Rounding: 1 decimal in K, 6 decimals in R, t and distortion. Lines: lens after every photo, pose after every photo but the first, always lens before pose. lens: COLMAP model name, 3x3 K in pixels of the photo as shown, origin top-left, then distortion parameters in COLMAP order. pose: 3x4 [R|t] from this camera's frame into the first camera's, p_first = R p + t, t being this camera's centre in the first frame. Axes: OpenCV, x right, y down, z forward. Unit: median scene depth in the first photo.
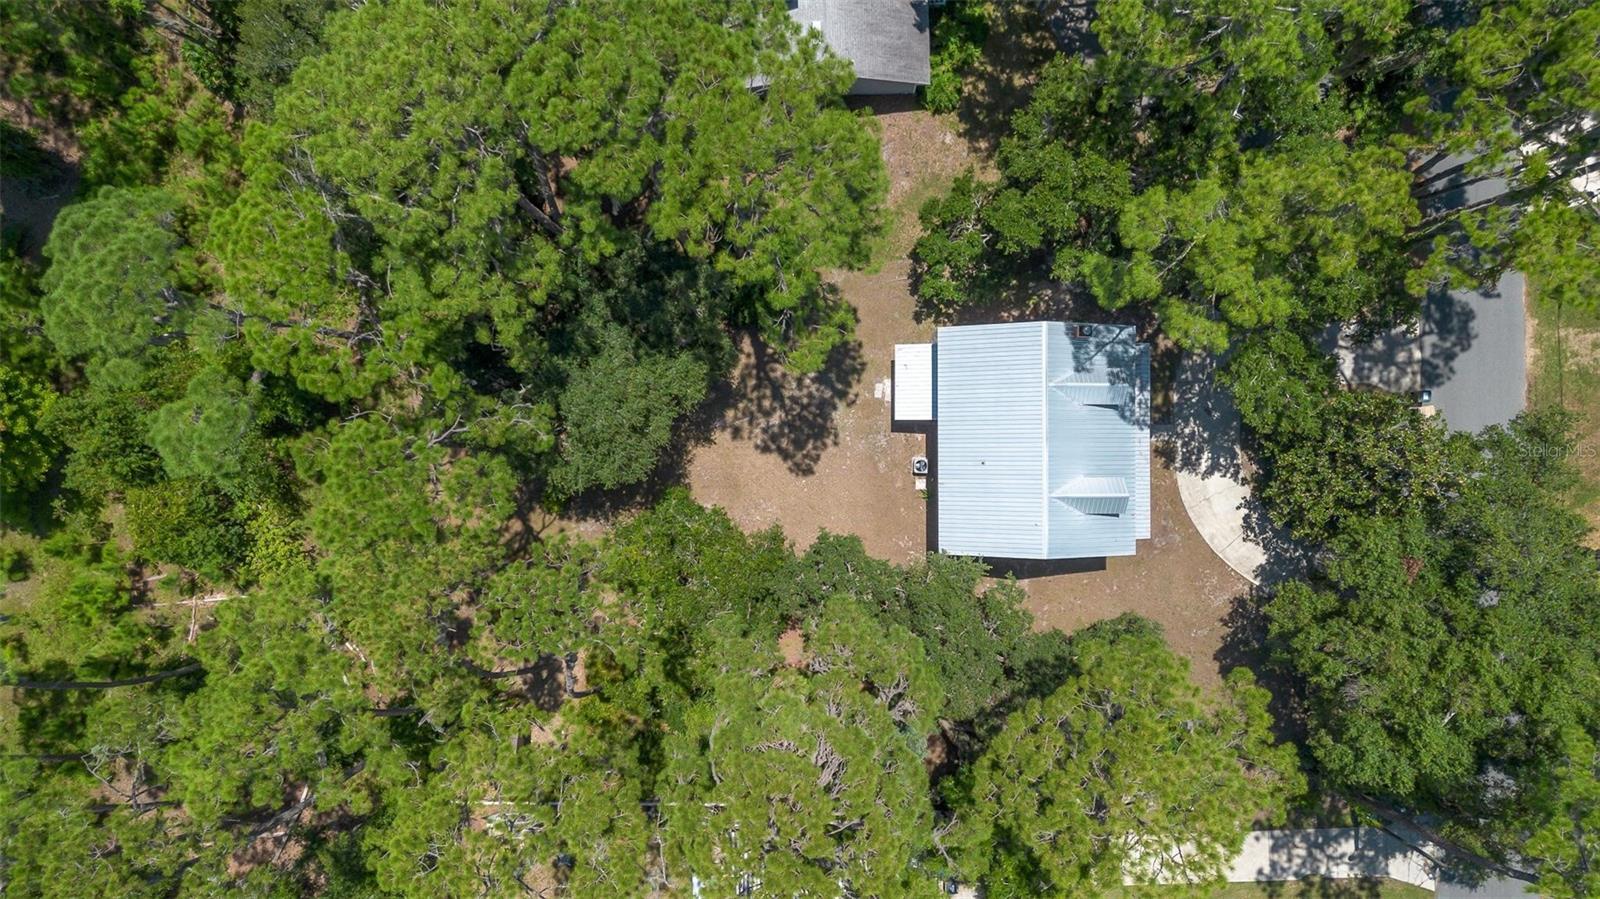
lens RADIAL K [[1148.1, 0, 800.0], [0, 1148.1, 449.5], [0, 0, 1]] dist [0.054874, -0.053538]
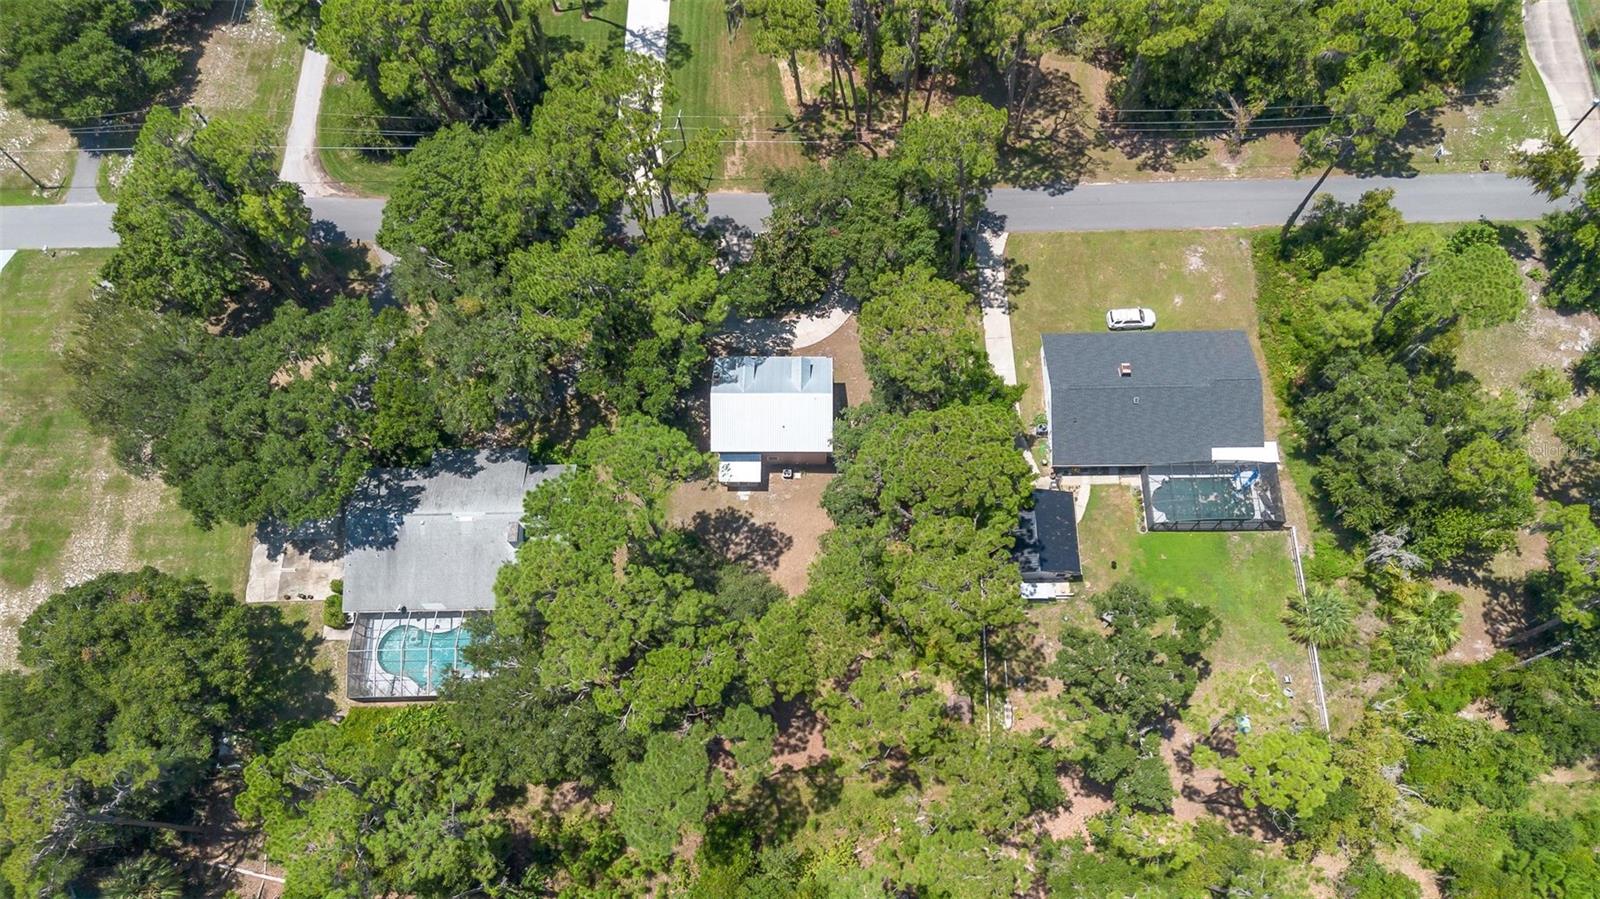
lens RADIAL K [[1148.1, 0, 800.0], [0, 1148.1, 449.5], [0, 0, 1]] dist [0.054874, -0.053538]
pose [[0.013766, -0.919691, 0.392401, -0.553330], [0.999824, 0.007644, -0.017160, 0.064006], [0.012782, 0.392568, 0.919634, -0.647612]]
